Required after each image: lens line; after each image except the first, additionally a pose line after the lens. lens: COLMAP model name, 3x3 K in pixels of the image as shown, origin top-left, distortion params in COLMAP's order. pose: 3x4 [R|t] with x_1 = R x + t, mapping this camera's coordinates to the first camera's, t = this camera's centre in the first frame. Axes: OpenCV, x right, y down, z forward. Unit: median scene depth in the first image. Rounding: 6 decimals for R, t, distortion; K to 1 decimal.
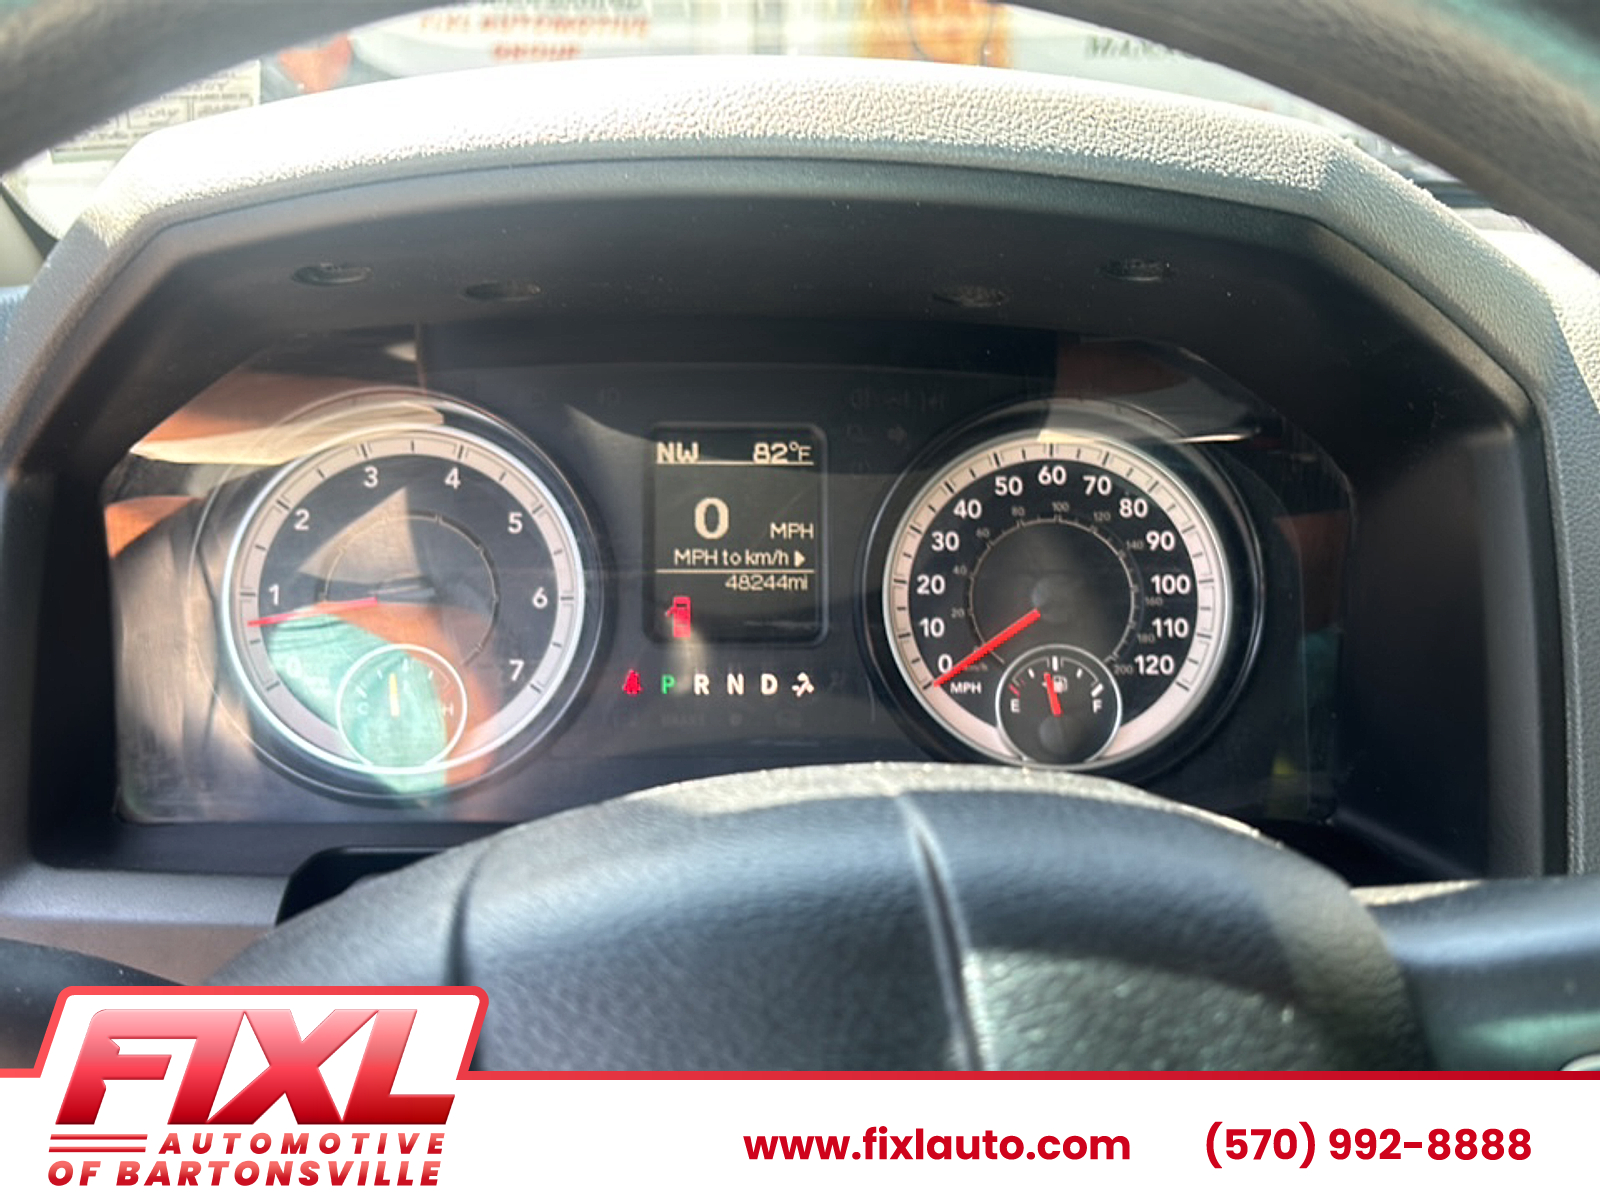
lens RADIAL K [[1637.7, 0, 800.0], [0, 1637.7, 600.0], [0, 0, 1]] dist [0.190222, -0.696916]
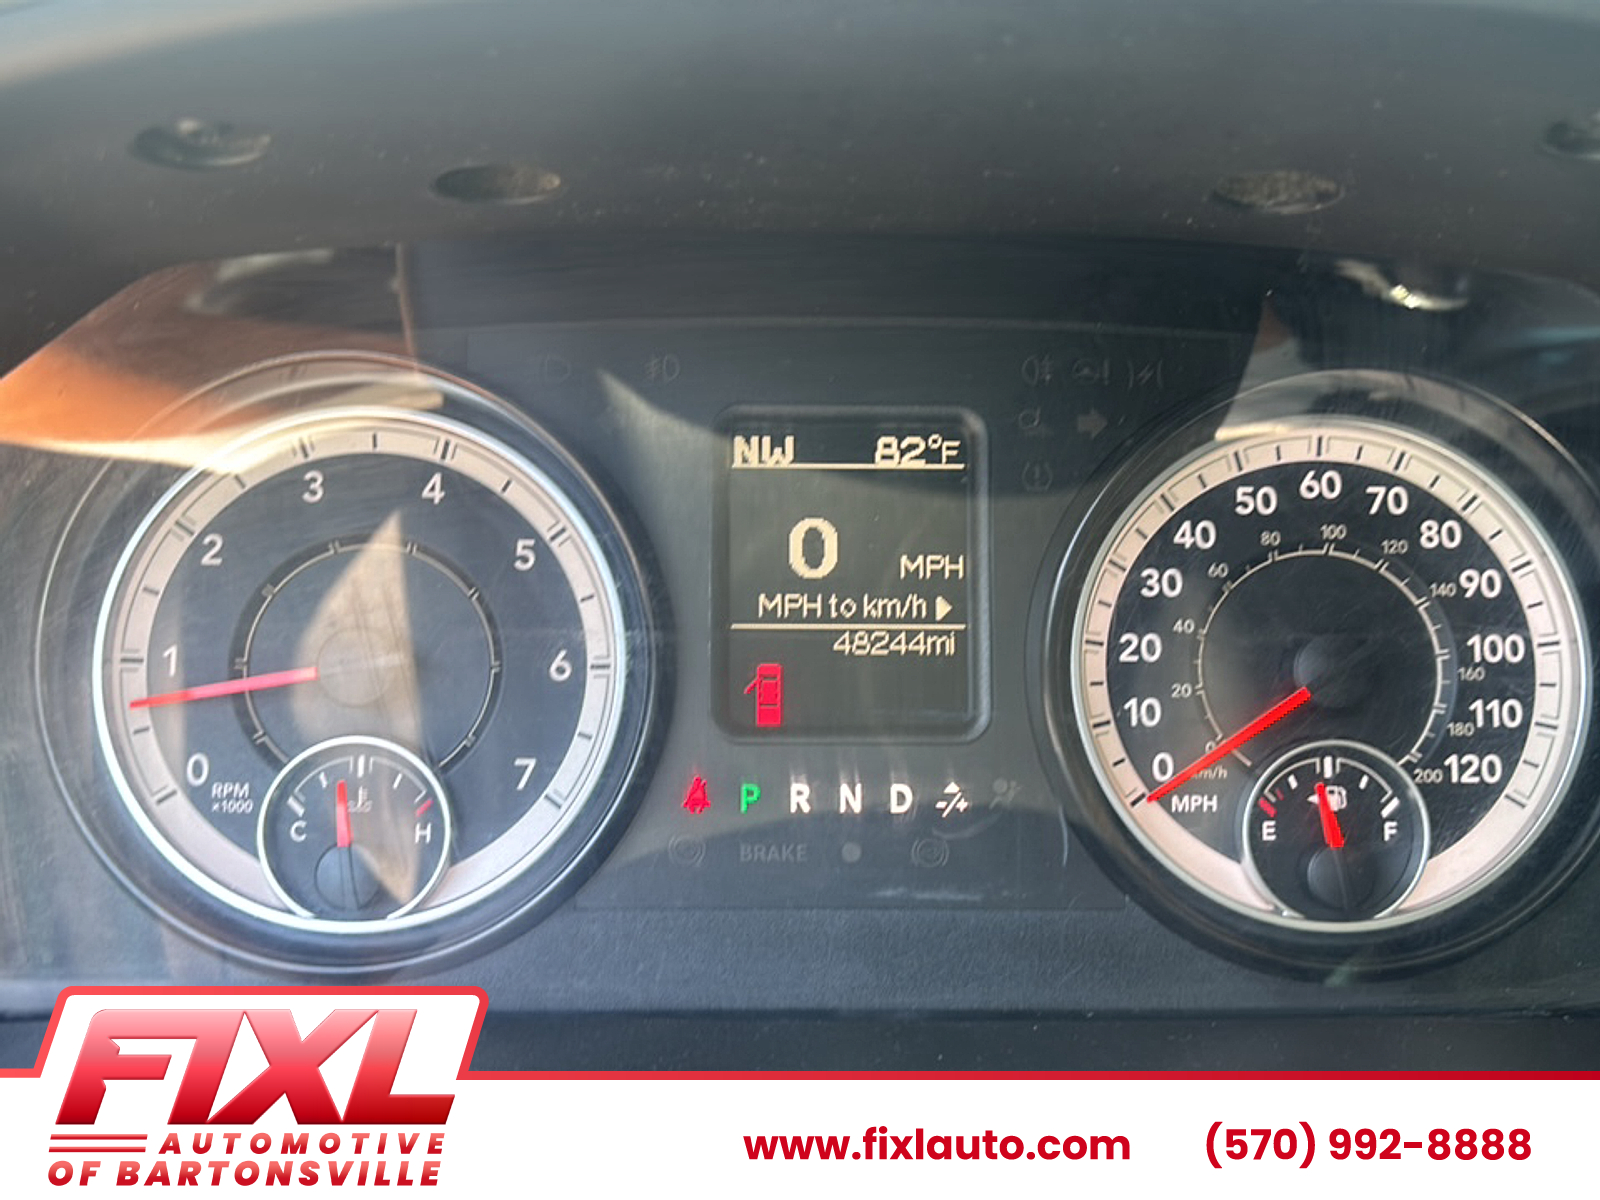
lens RADIAL K [[1660.8, 0, 800.0], [0, 1660.8, 600.0], [0, 0, 1]] dist [0.114281, -0.368662]
pose [[0.999827, 0.003553, -0.018234, -0.046871], [-0.003506, 0.999990, 0.002649, -0.030278], [0.018243, -0.002585, 0.999830, 0.315076]]
